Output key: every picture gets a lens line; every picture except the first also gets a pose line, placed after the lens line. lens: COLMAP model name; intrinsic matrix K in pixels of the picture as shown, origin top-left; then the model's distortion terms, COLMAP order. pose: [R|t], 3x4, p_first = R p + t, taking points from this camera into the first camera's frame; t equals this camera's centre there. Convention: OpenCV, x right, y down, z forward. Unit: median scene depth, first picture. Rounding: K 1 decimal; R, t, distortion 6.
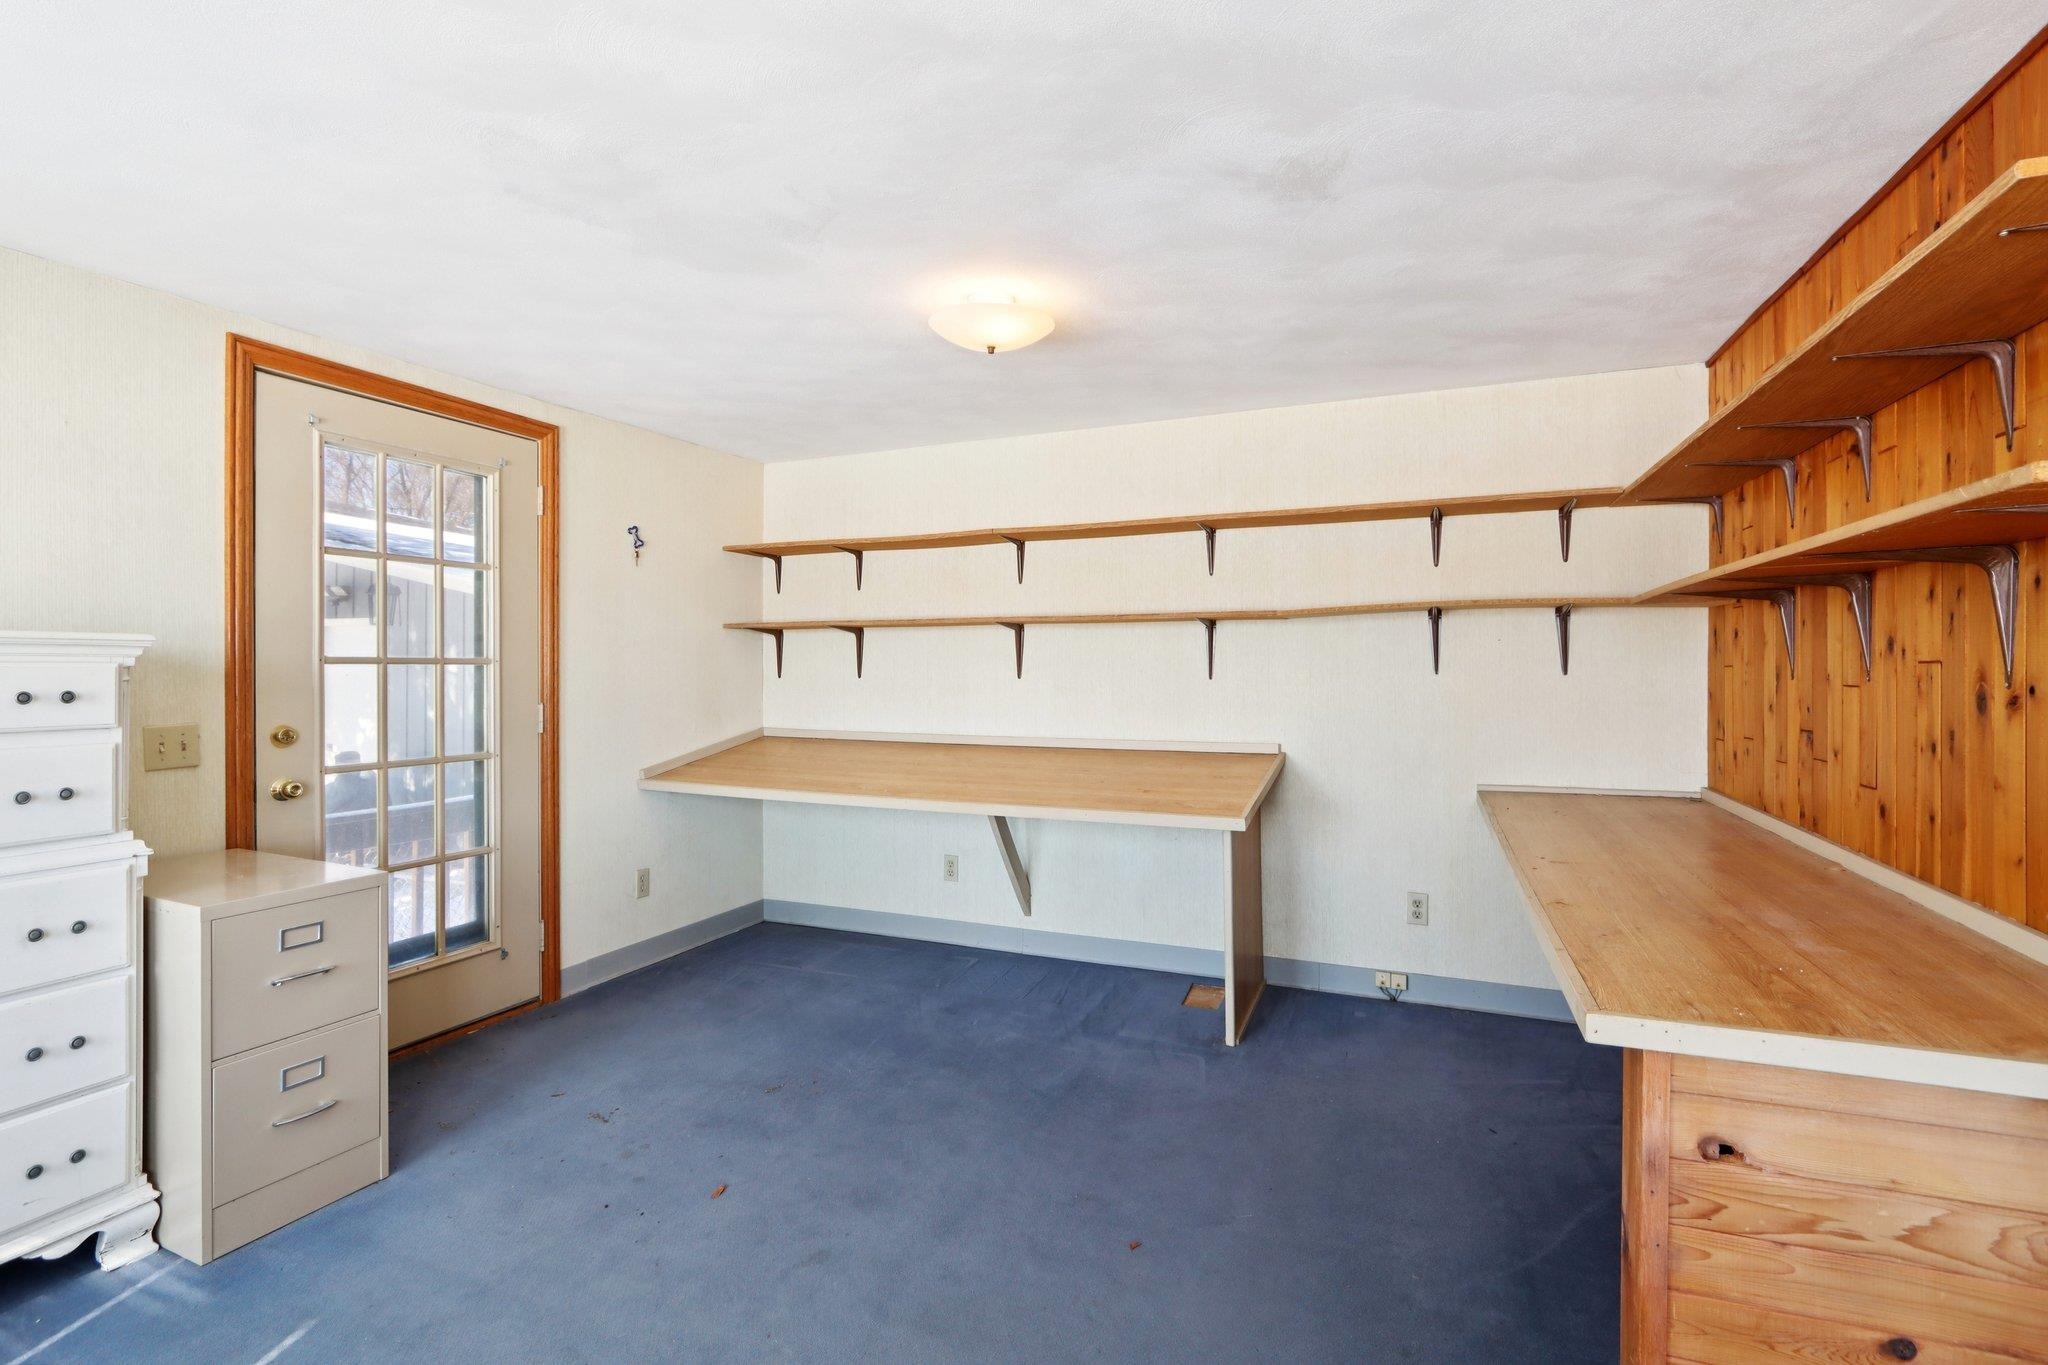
lens RADIAL K [[972.3, 0, 1019.3], [0, 972.3, 678.6], [0, 0, 1]] dist [-0.001904, -0.000105]
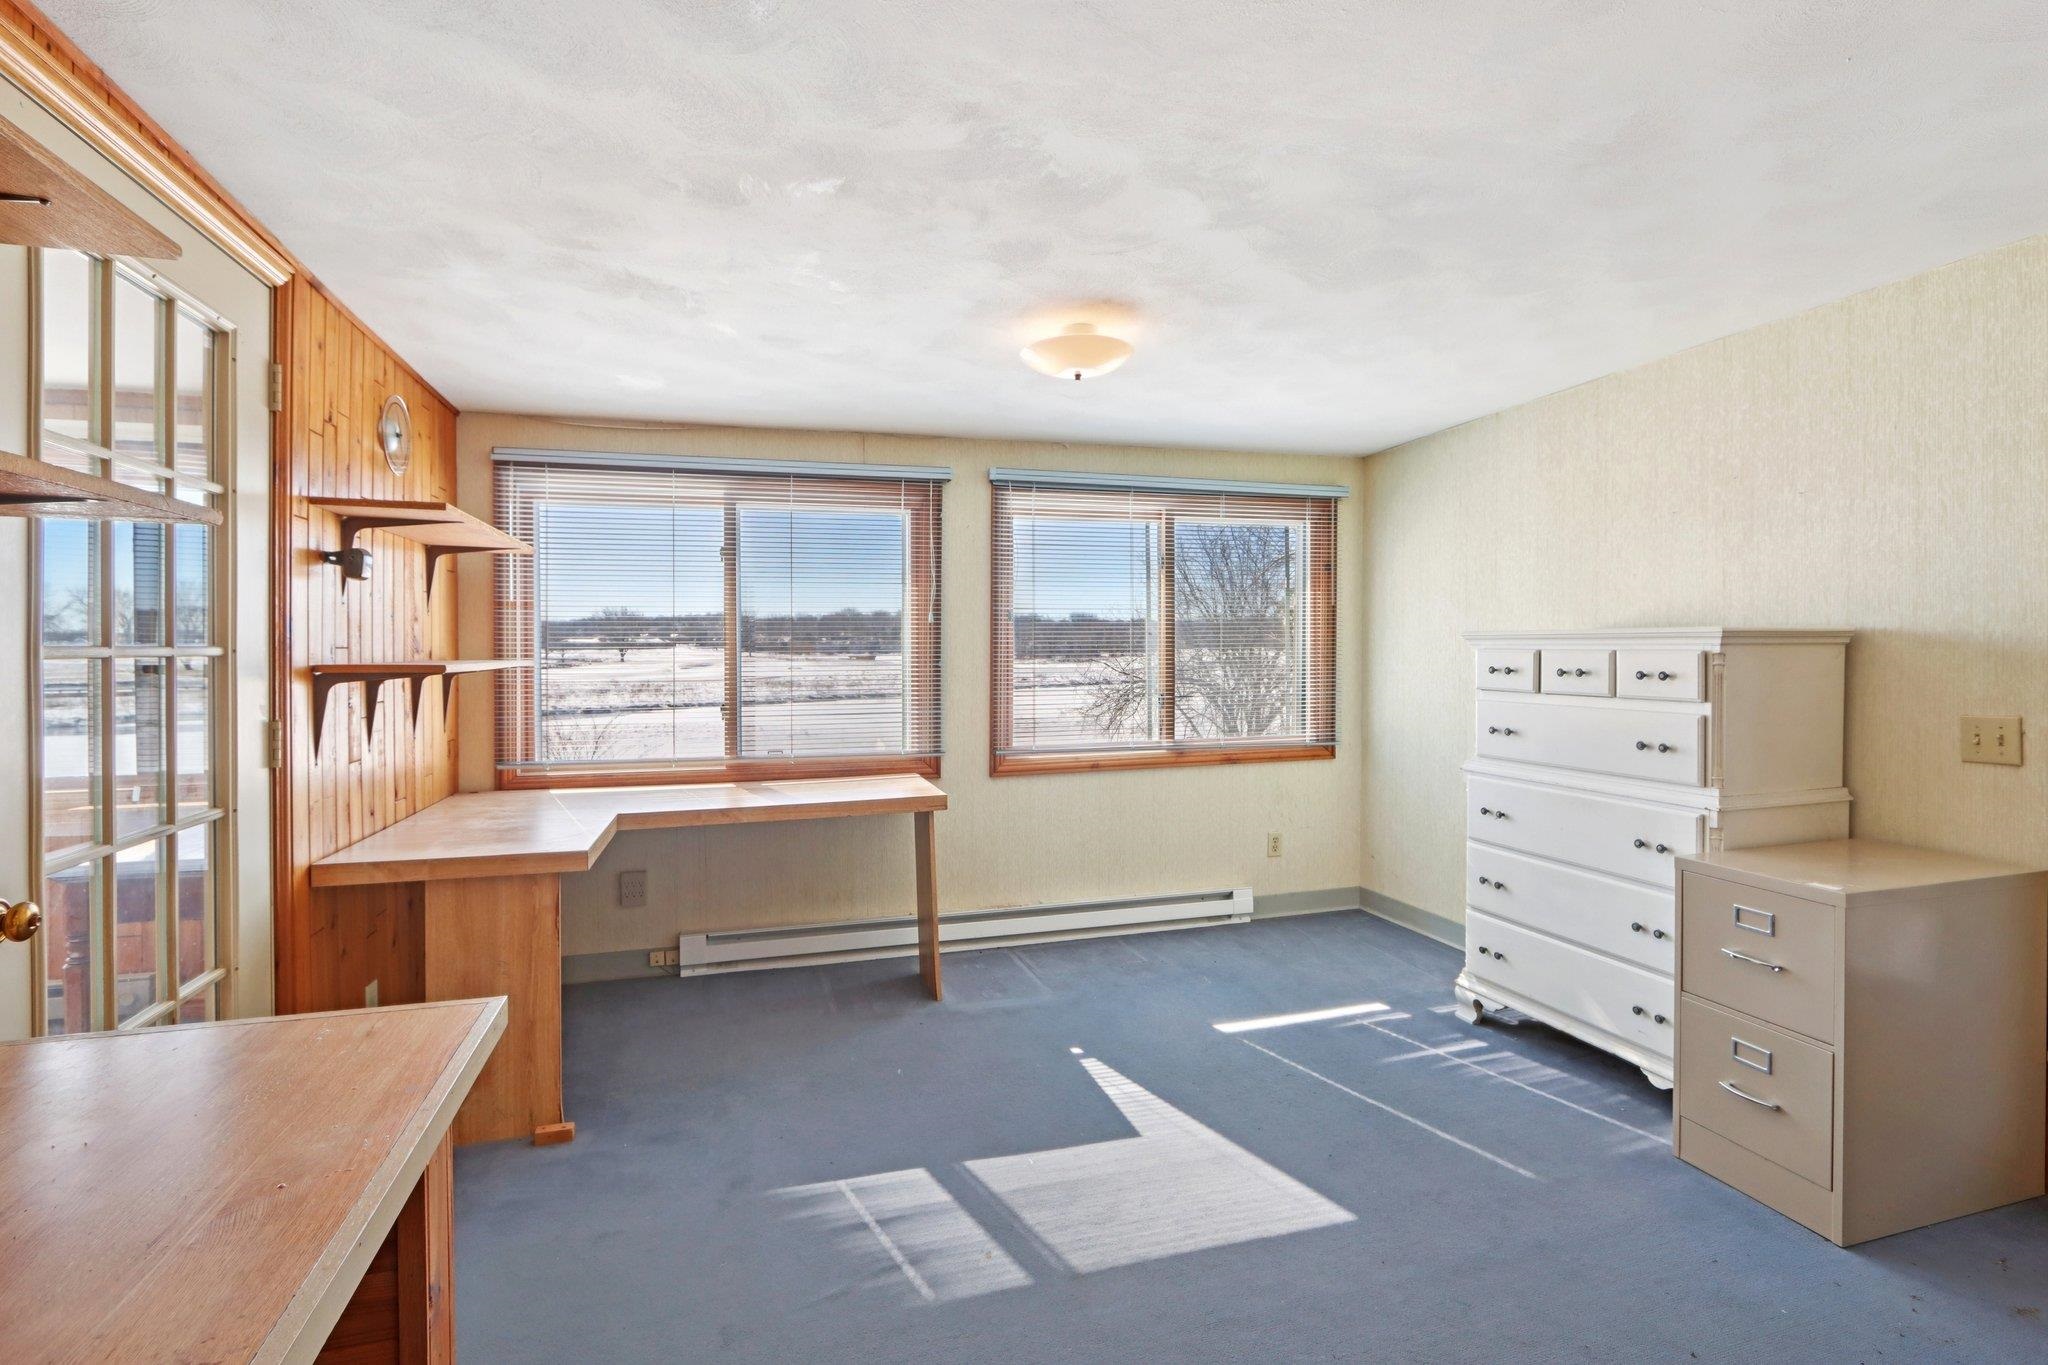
lens RADIAL K [[938.3, 0, 994.8], [0, 938.3, 663.2], [0, 0, 1]] dist [0.002392, 0.000094]
pose [[-0.787327, 0.013643, -0.616384, 0.433502], [-0.002591, 0.999673, 0.025436, -0.022974], [0.616530, 0.021623, -0.787035, 1.163741]]
